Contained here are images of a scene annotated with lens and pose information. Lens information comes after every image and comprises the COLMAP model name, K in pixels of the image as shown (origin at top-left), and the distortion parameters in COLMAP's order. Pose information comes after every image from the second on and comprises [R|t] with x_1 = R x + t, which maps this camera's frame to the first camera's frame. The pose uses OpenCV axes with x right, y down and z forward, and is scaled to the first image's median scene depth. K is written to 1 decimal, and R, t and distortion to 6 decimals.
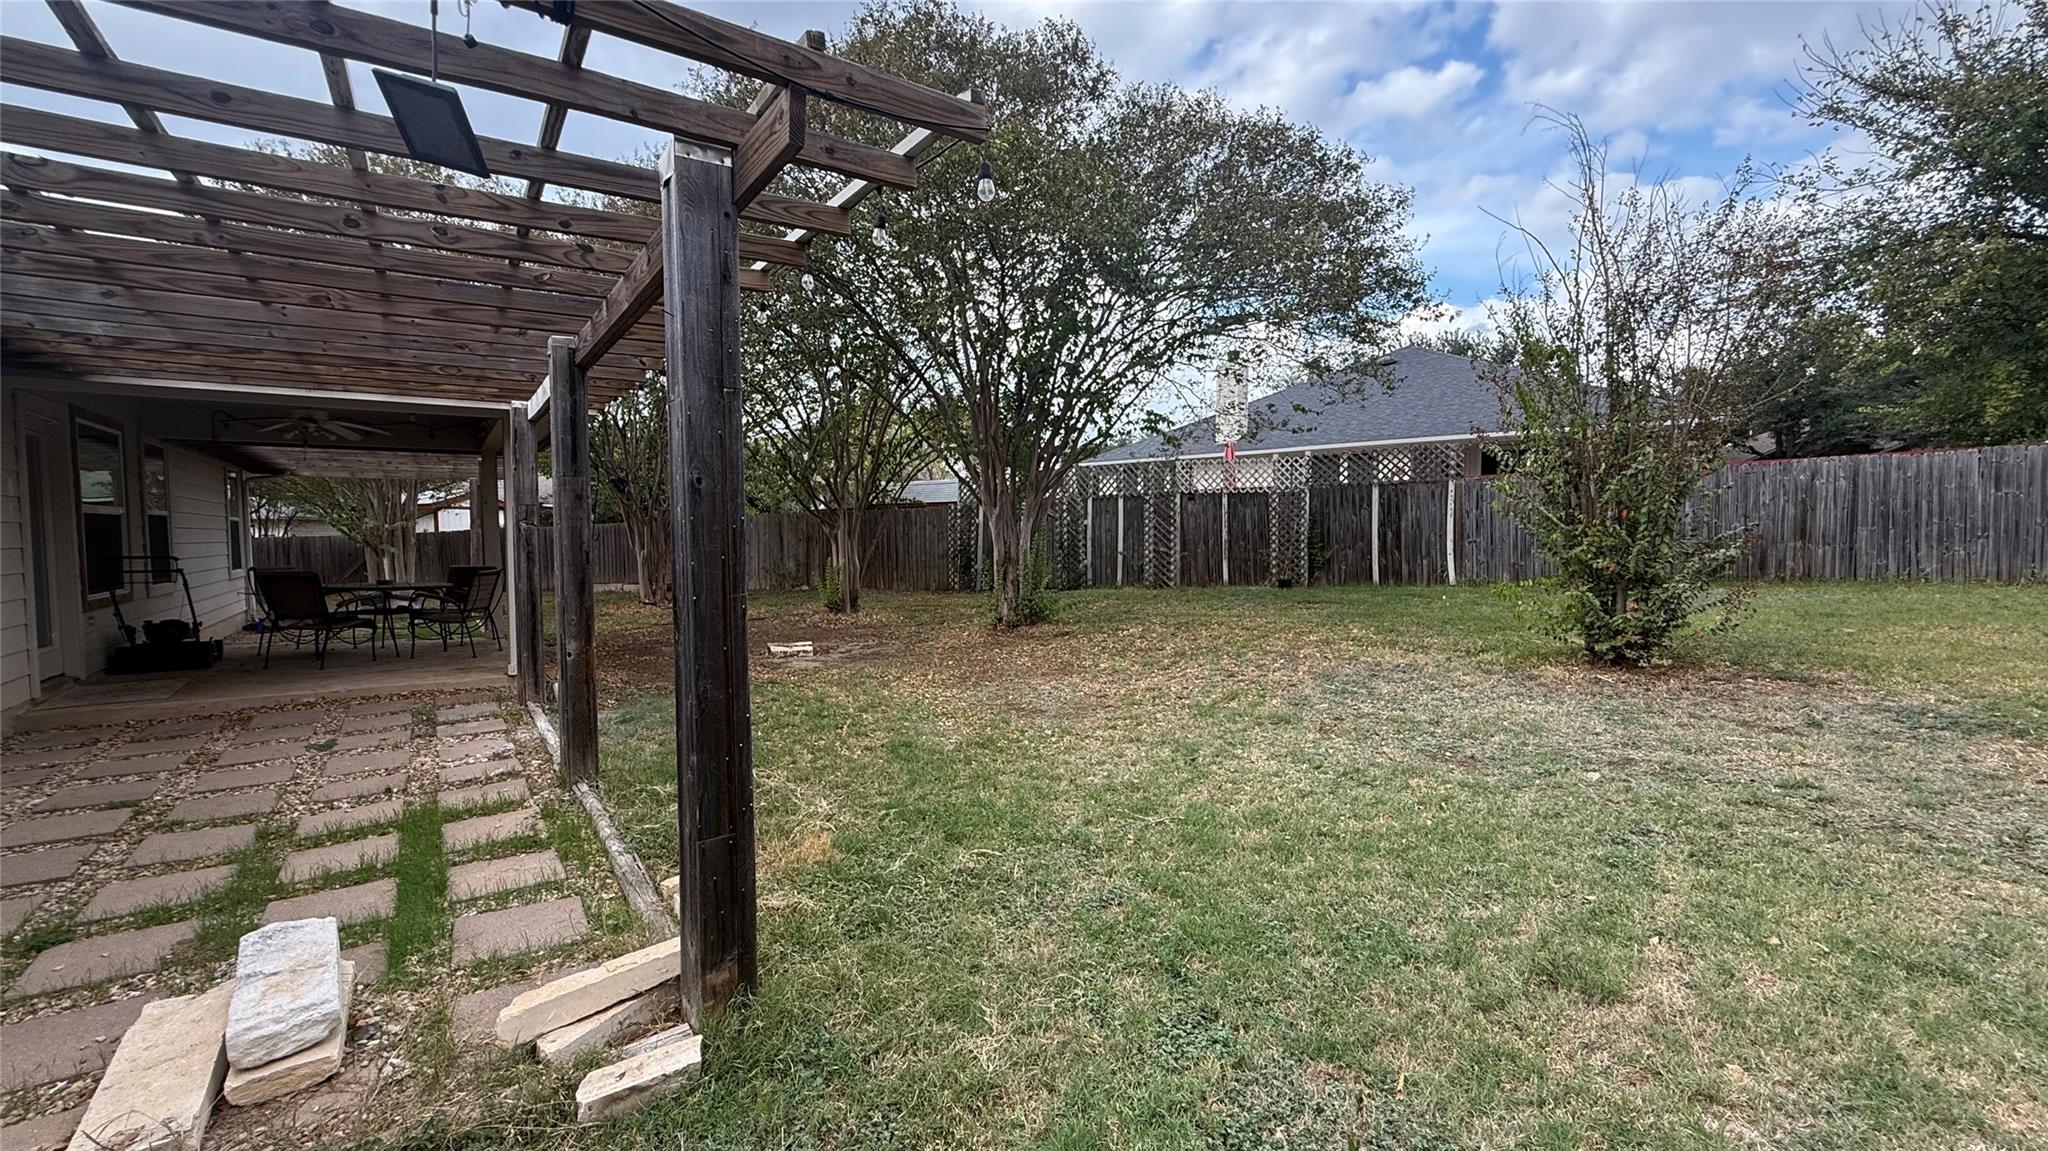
lens RADIAL K [[821.9, 0, 1016.7], [0, 821.9, 575.5], [0, 0, 1]] dist [0.002924, -0.000214]
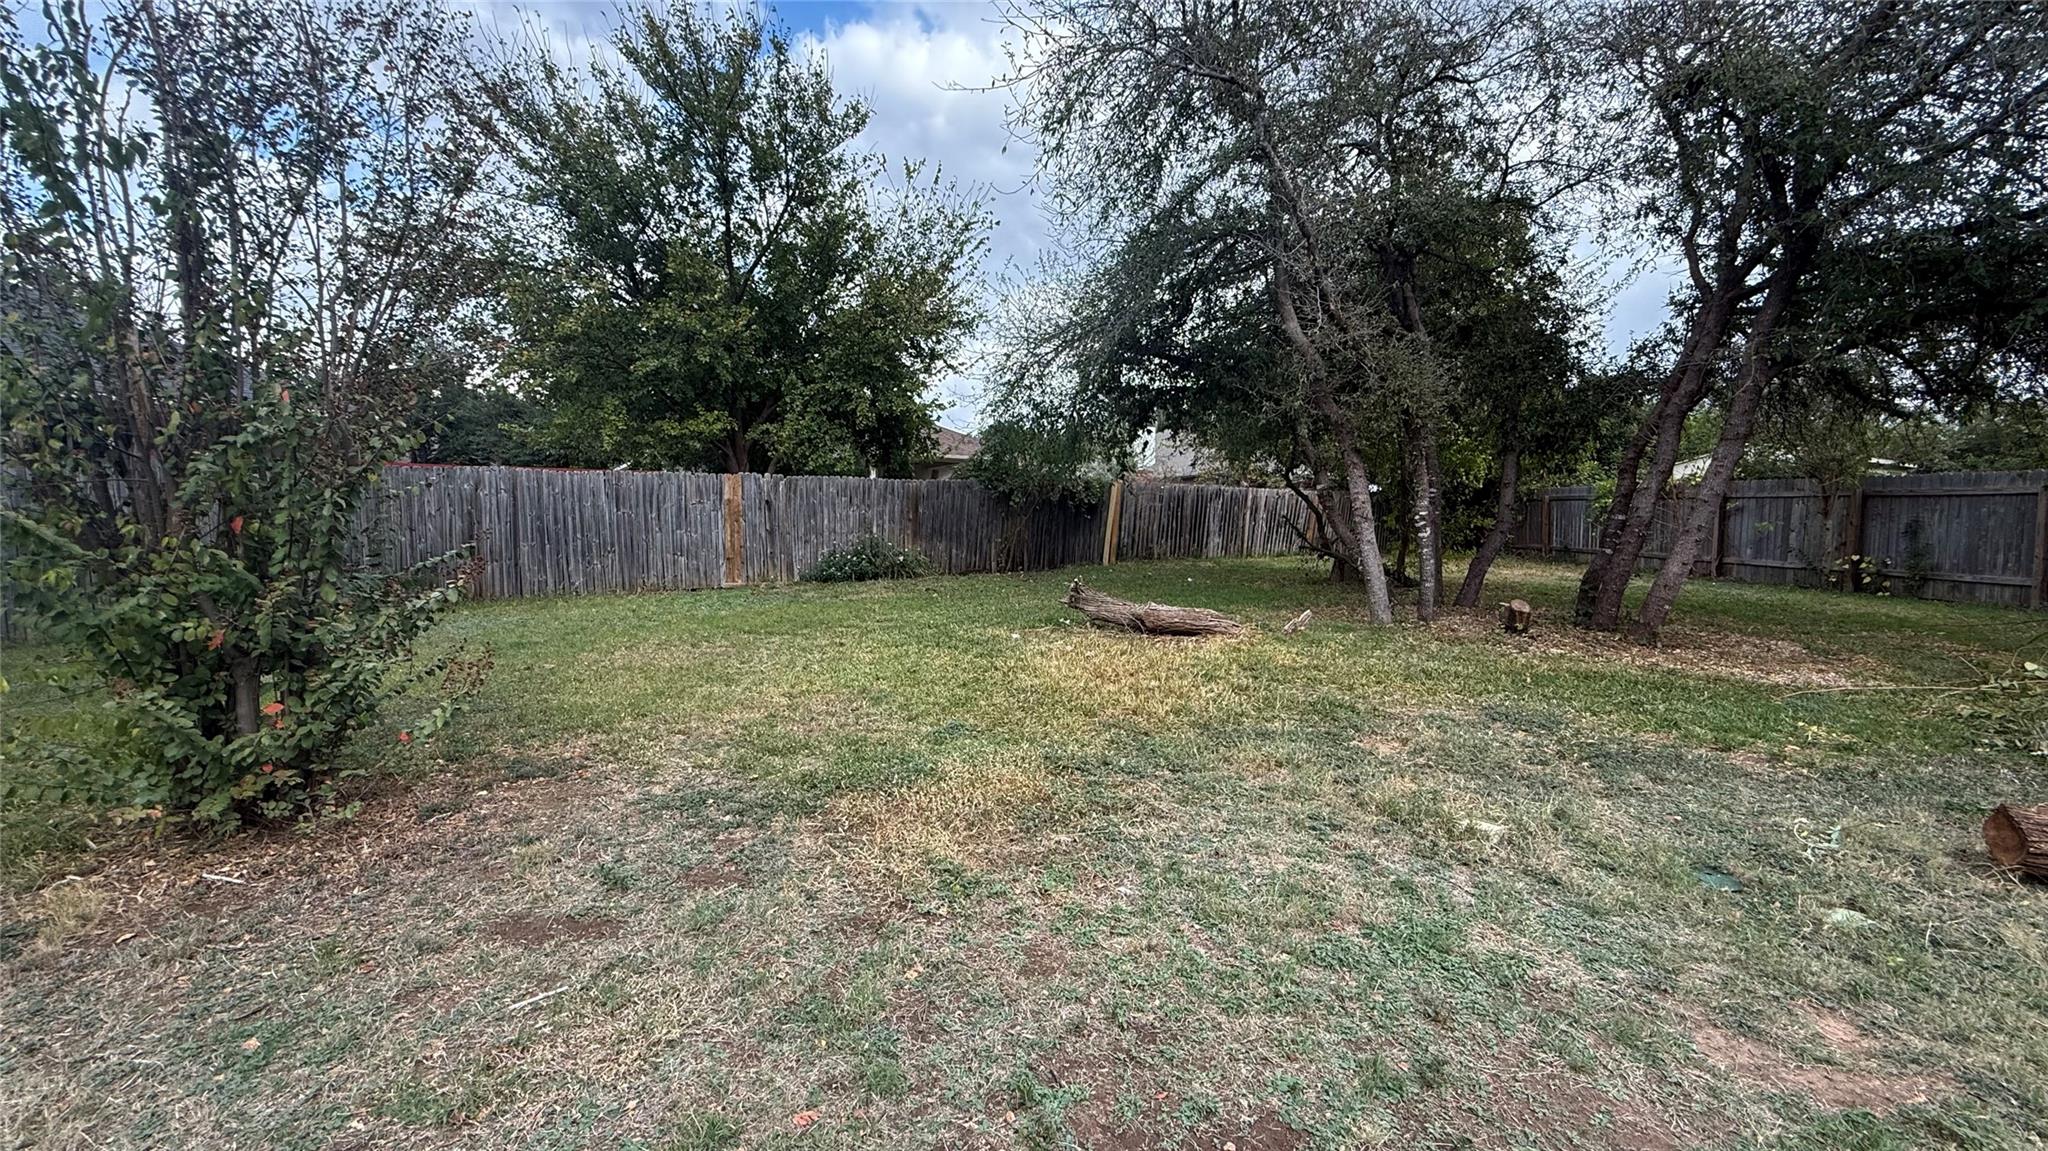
lens RADIAL K [[821.9, 0, 1018.3], [0, 821.9, 584.6], [0, 0, 1]] dist [0.002924, -0.000214]
pose [[0.191282, -0.049180, 0.980302, 0.320574], [0.048826, 0.997984, 0.040539, -0.034122], [-0.980320, 0.040110, 0.193298, 0.420069]]
